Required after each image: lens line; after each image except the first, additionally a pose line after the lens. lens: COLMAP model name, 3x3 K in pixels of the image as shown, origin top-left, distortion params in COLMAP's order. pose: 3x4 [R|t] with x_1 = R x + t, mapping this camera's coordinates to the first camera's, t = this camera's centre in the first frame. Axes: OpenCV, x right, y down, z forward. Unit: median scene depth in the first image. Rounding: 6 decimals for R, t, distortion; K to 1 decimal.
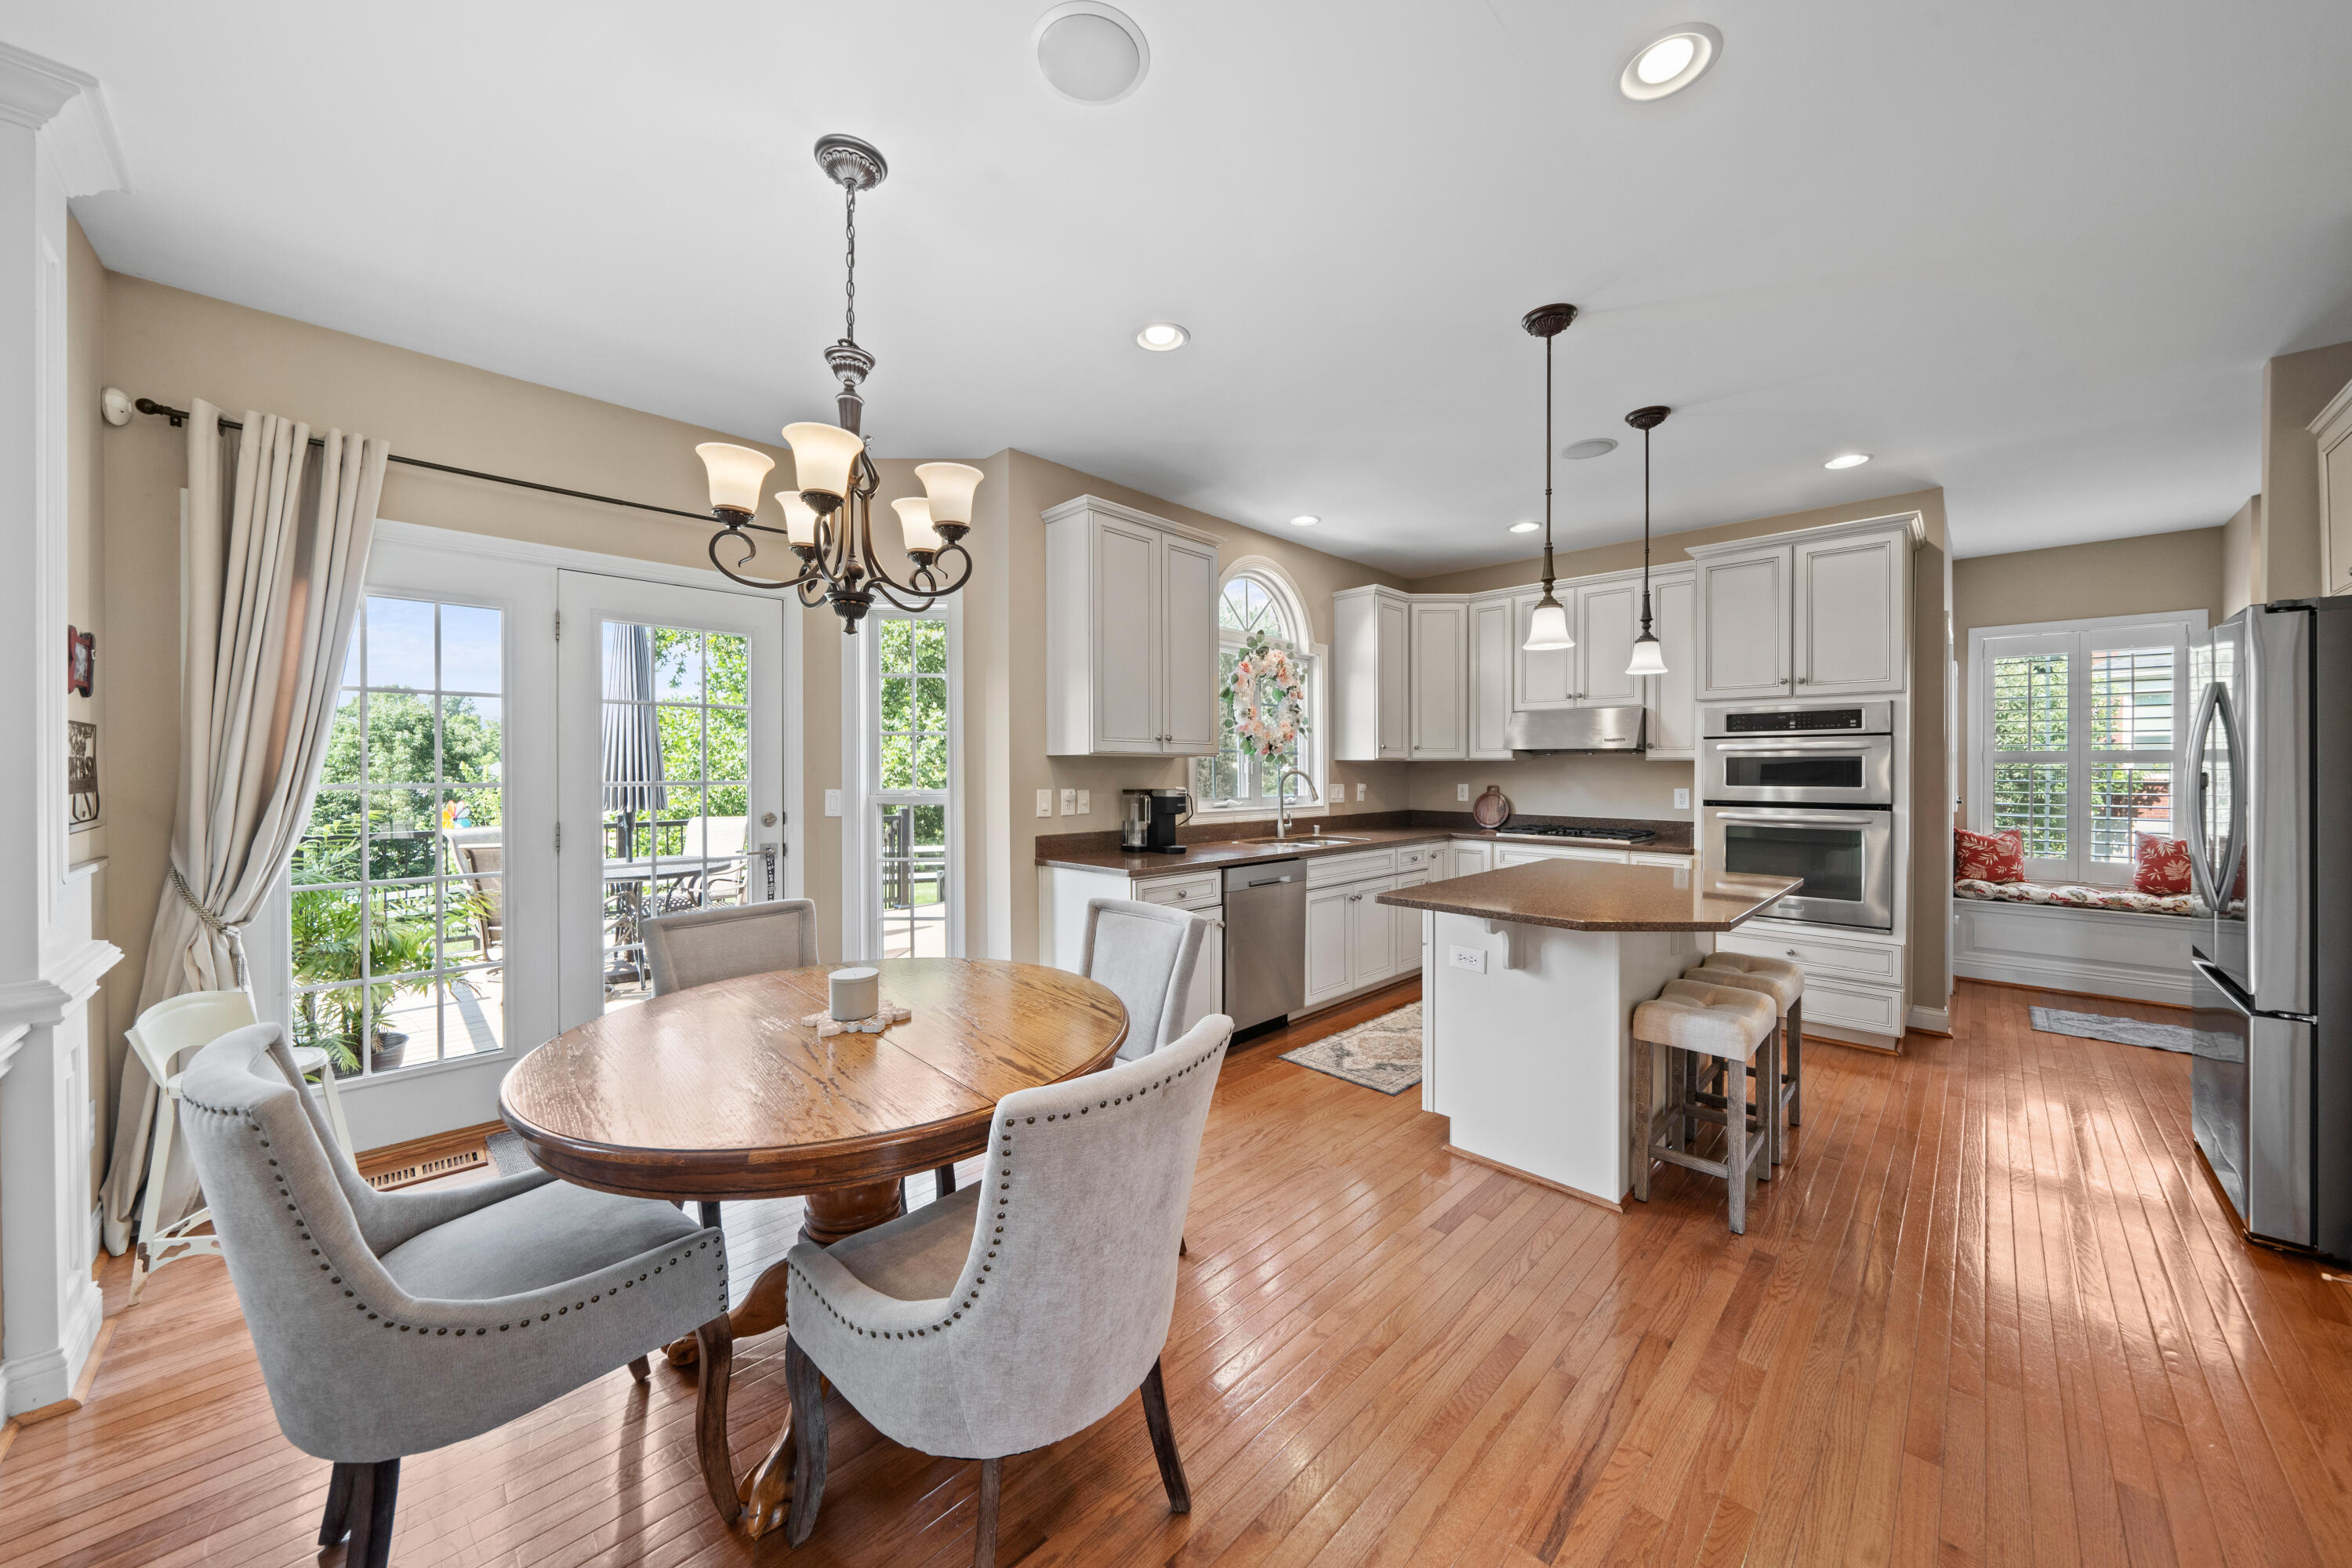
lens RADIAL K [[802.7, 0, 1190.7], [0, 802.7, 775.9], [0, 0, 1]] dist [-0.001862, -0.000112]
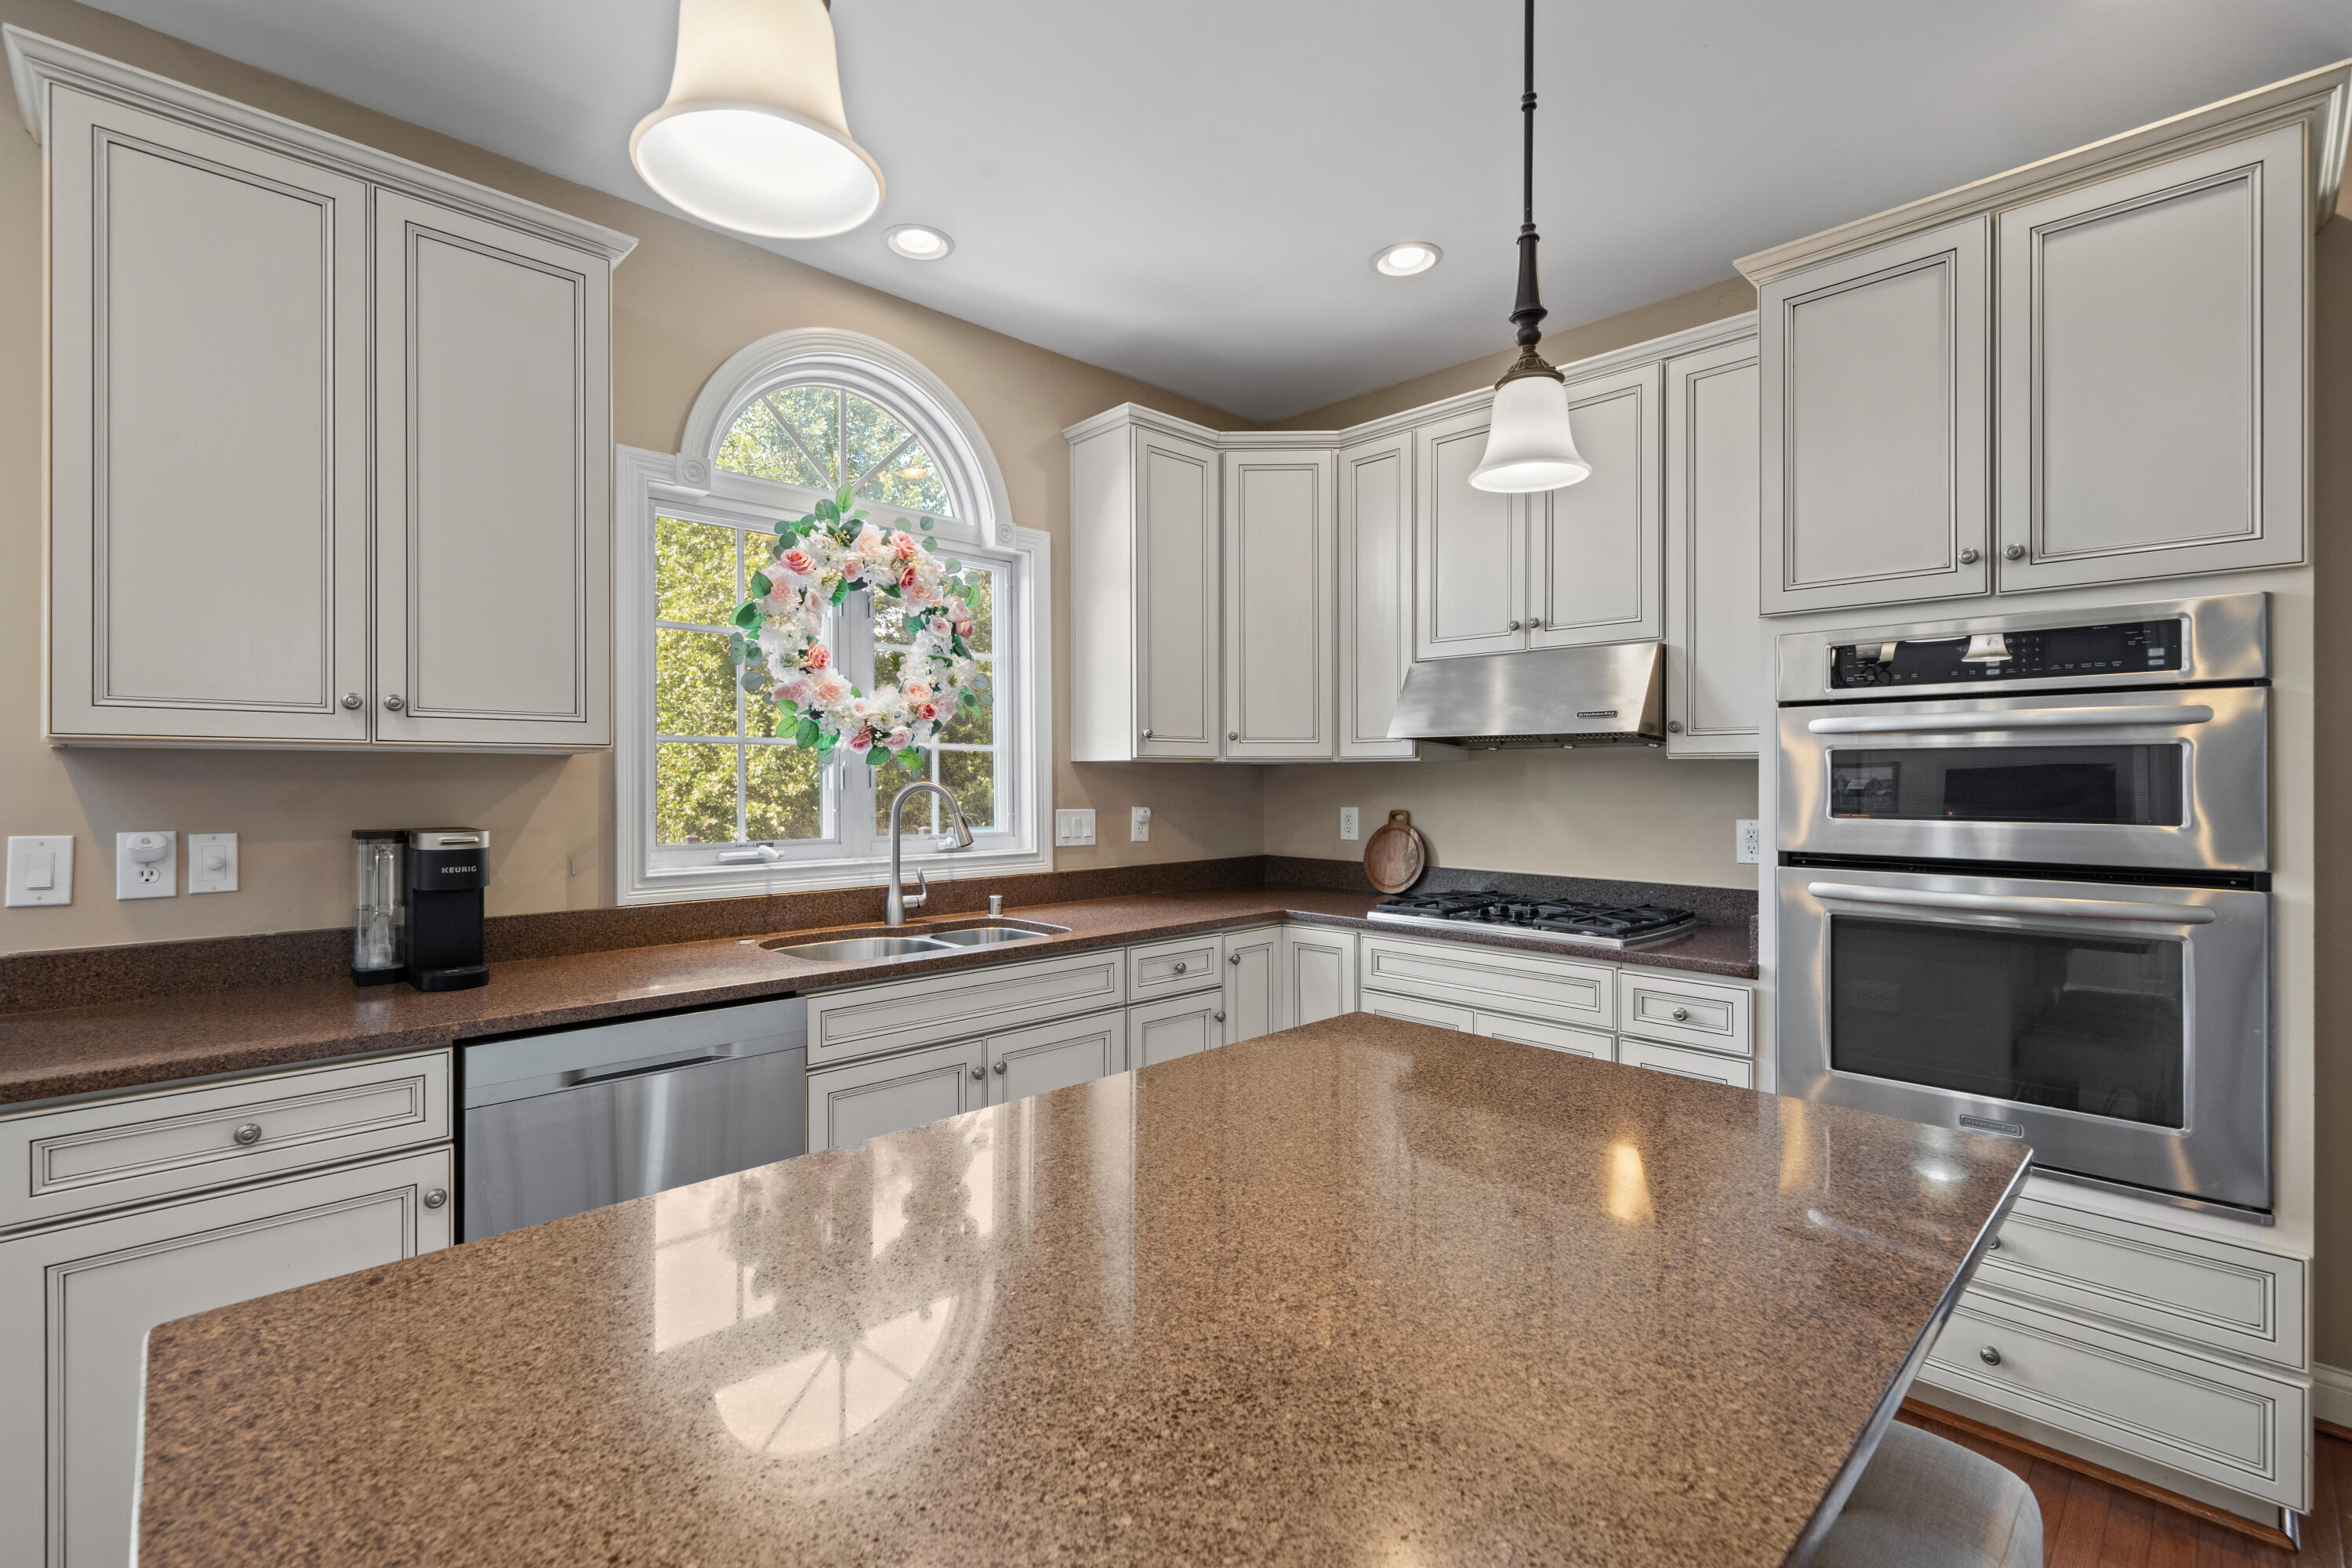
lens RADIAL K [[1035.6, 0, 1176.0], [0, 1035.6, 784.0], [0, 0, 1]] dist [-0.001426, 0.000387]
pose [[0.999746, -0.002036, -0.022460, 0.333231], [0.001979, 0.999995, -0.002579, -0.004616], [0.022465, 0.002534, 0.999744, 0.446649]]
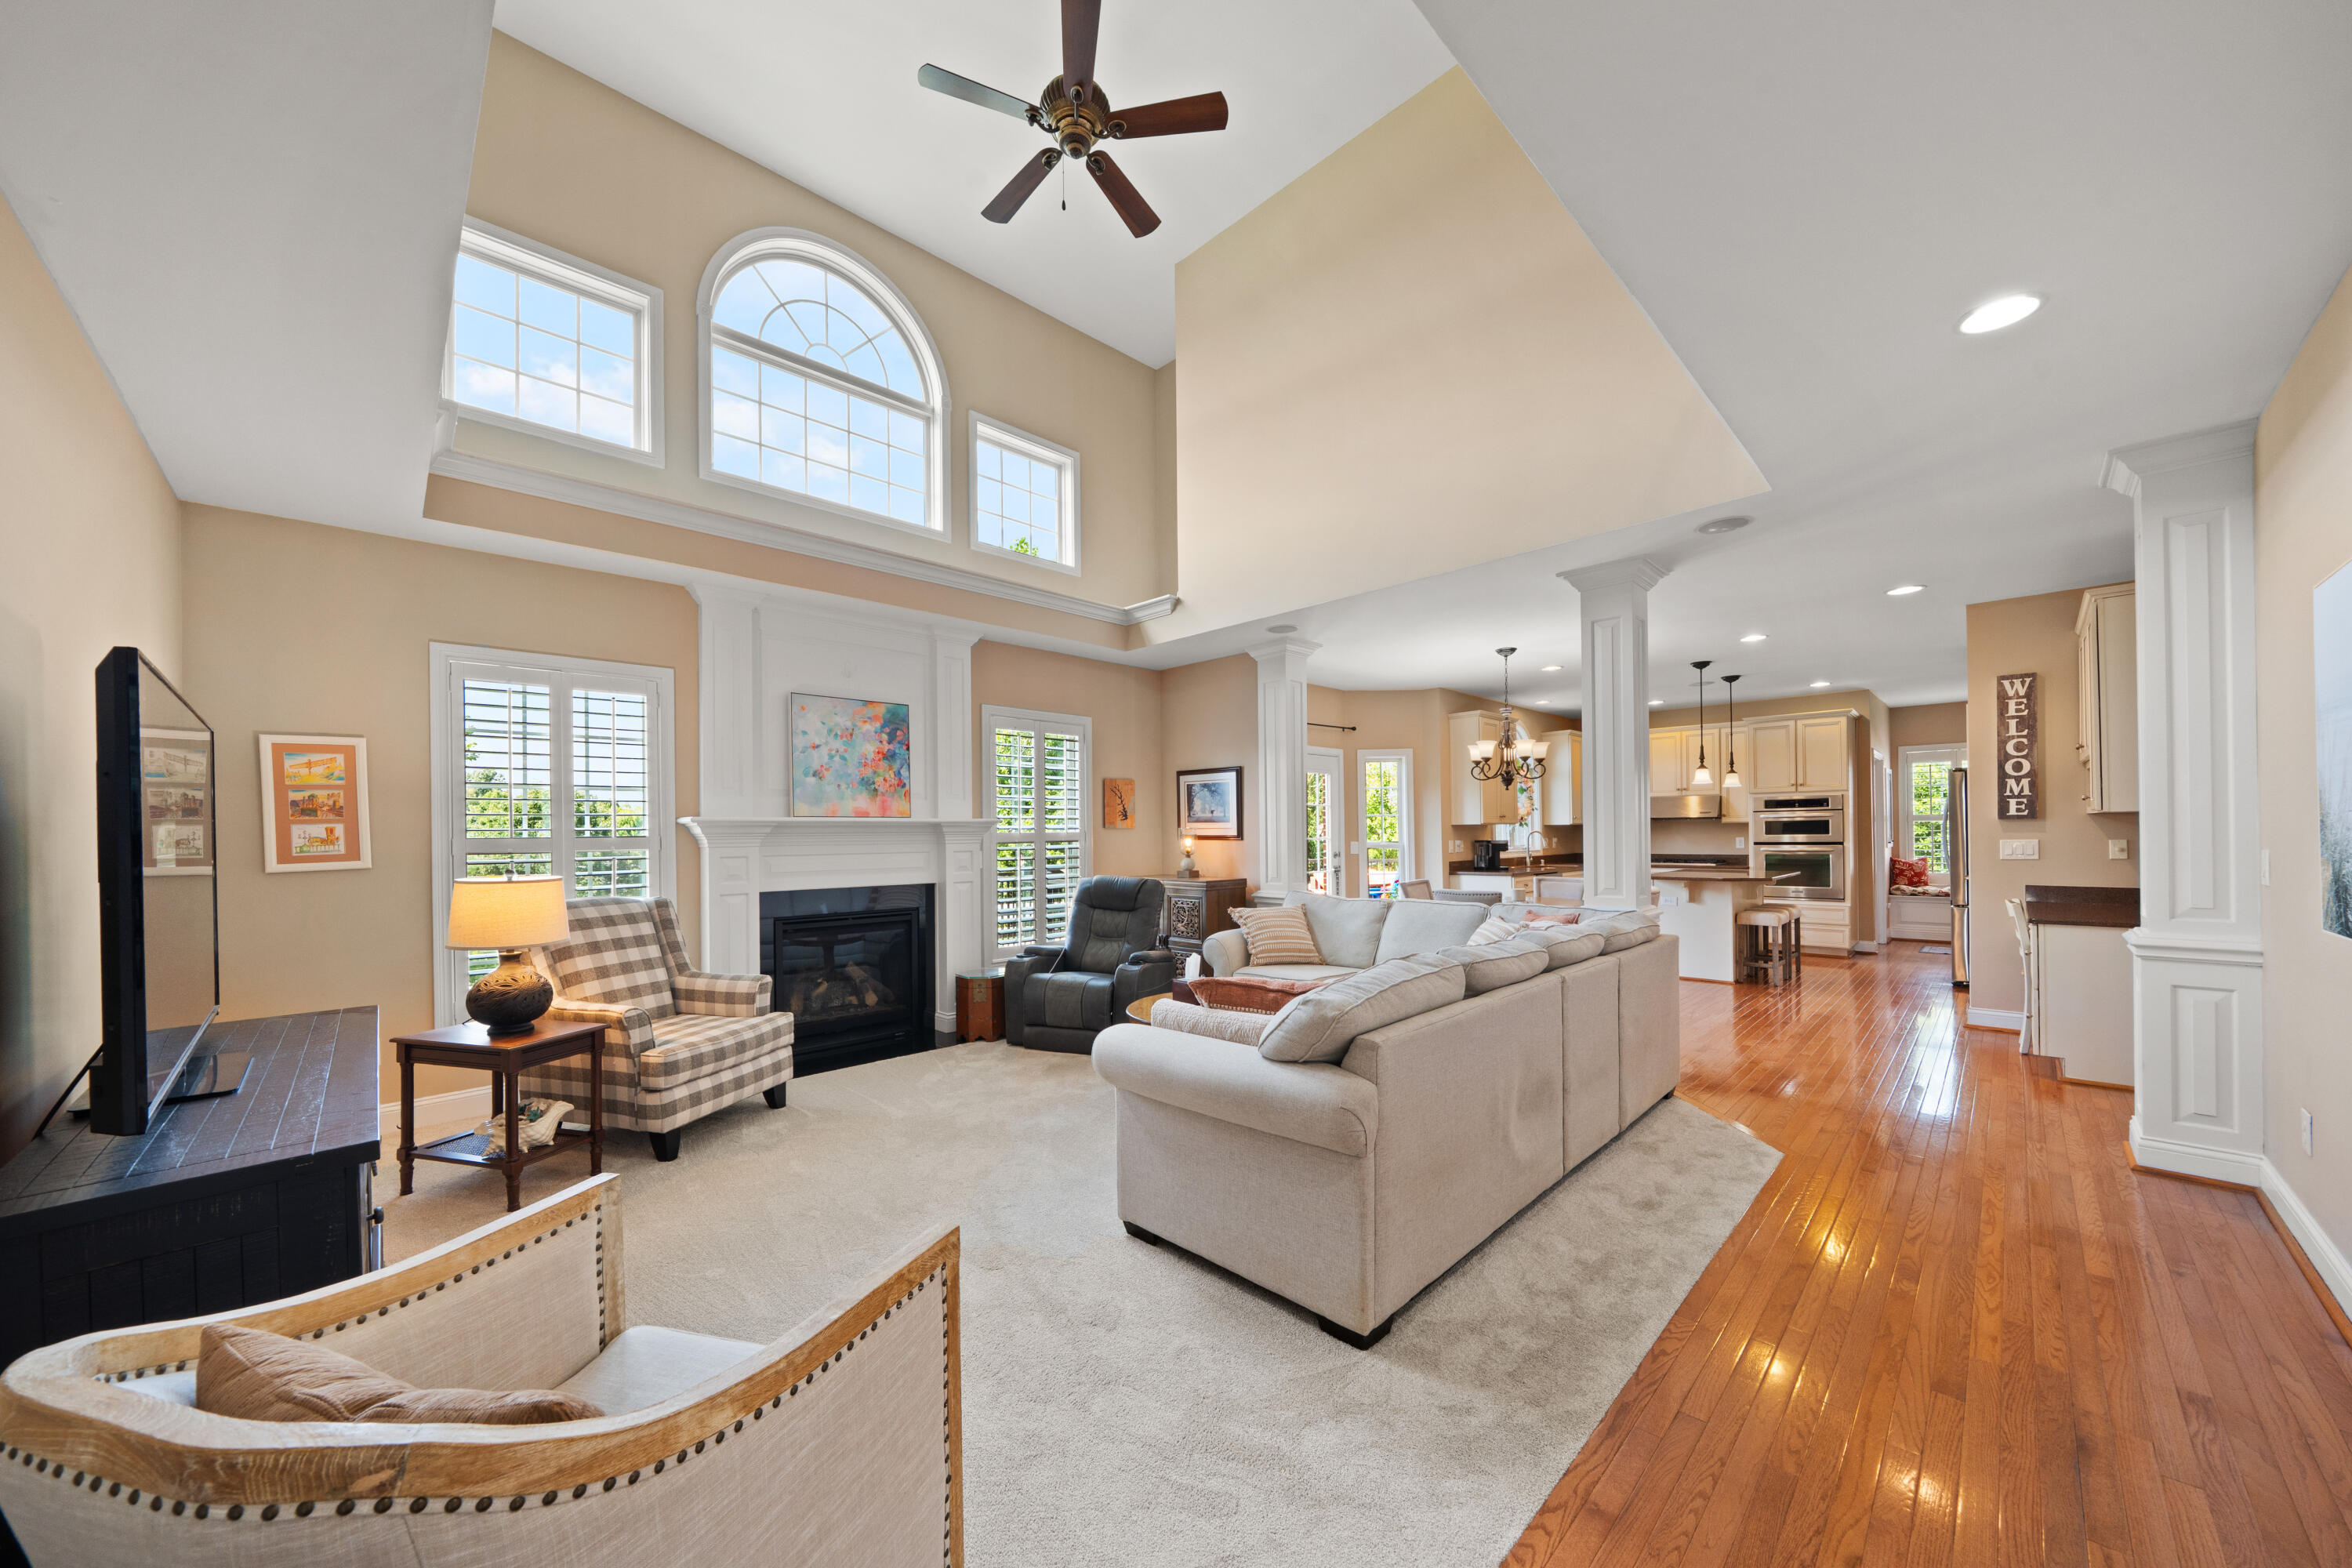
lens RADIAL K [[826.8, 0, 1179.3], [0, 826.8, 834.4], [0, 0, 1]] dist [-0.000533, -0.000051]
pose [[0.999780, -0.013745, -0.015860, -0.776901], [0.013581, 0.999854, -0.010352, 0.012040], [0.016000, 0.010135, 0.999821, -1.108923]]
